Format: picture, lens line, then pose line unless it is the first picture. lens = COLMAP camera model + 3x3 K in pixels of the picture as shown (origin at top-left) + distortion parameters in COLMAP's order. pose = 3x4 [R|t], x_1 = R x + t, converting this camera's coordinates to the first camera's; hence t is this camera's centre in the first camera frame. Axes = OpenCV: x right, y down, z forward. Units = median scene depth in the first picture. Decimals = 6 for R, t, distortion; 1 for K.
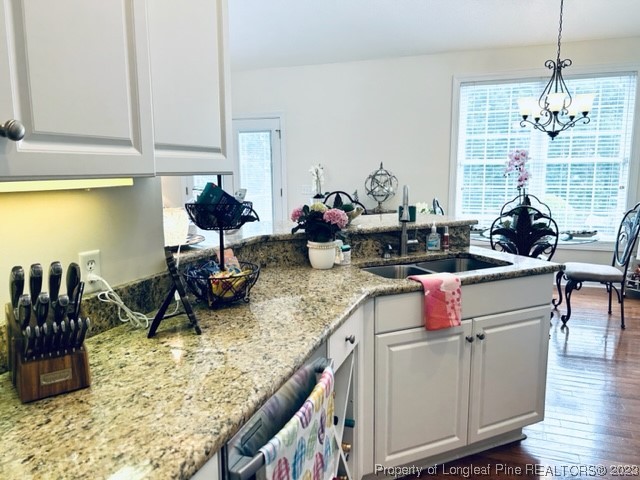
lens RADIAL K [[490.3, 0, 321.1], [0, 490.3, 239.3], [0, 0, 1]] dist [0.055593, -0.063060]
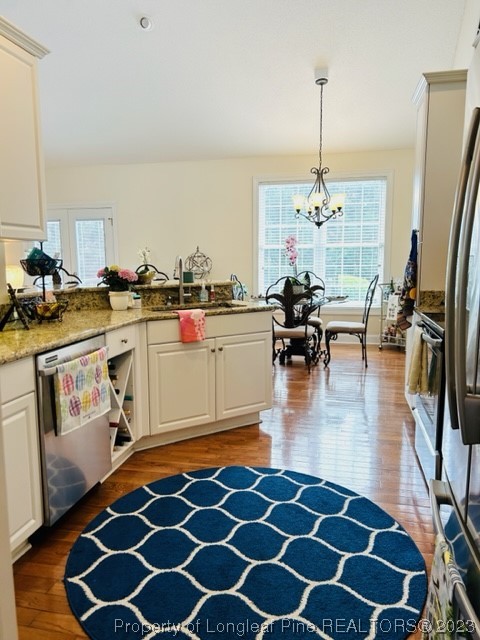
lens RADIAL K [[490.3, 0, 238.6], [0, 490.3, 321.9], [0, 0, 1]] dist [0.055593, -0.063060]
pose [[0.991704, -0.017457, 0.127352, 0.167454], [0.019431, 0.999709, -0.014277, 0.122091], [-0.127065, 0.016633, 0.991755, -0.519728]]
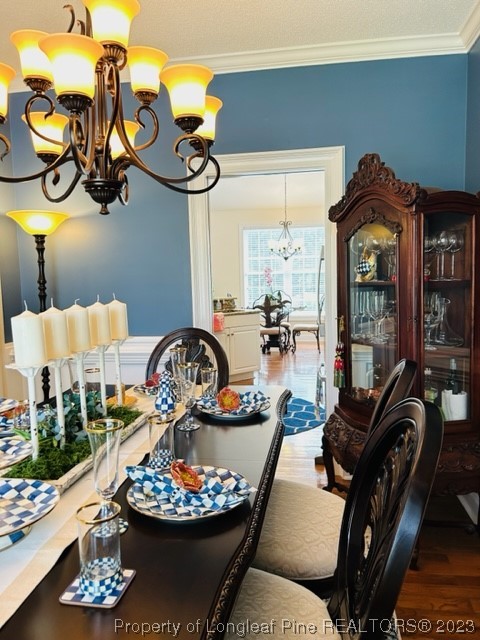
lens RADIAL K [[490.3, 0, 239.7], [0, 490.3, 321.9], [0, 0, 1]] dist [0.055593, -0.063060]
pose [[0.982369, -0.033079, 0.184003, -0.140446], [0.043619, 0.997613, -0.053526, 0.255562], [-0.181793, 0.060609, 0.981467, -1.641163]]
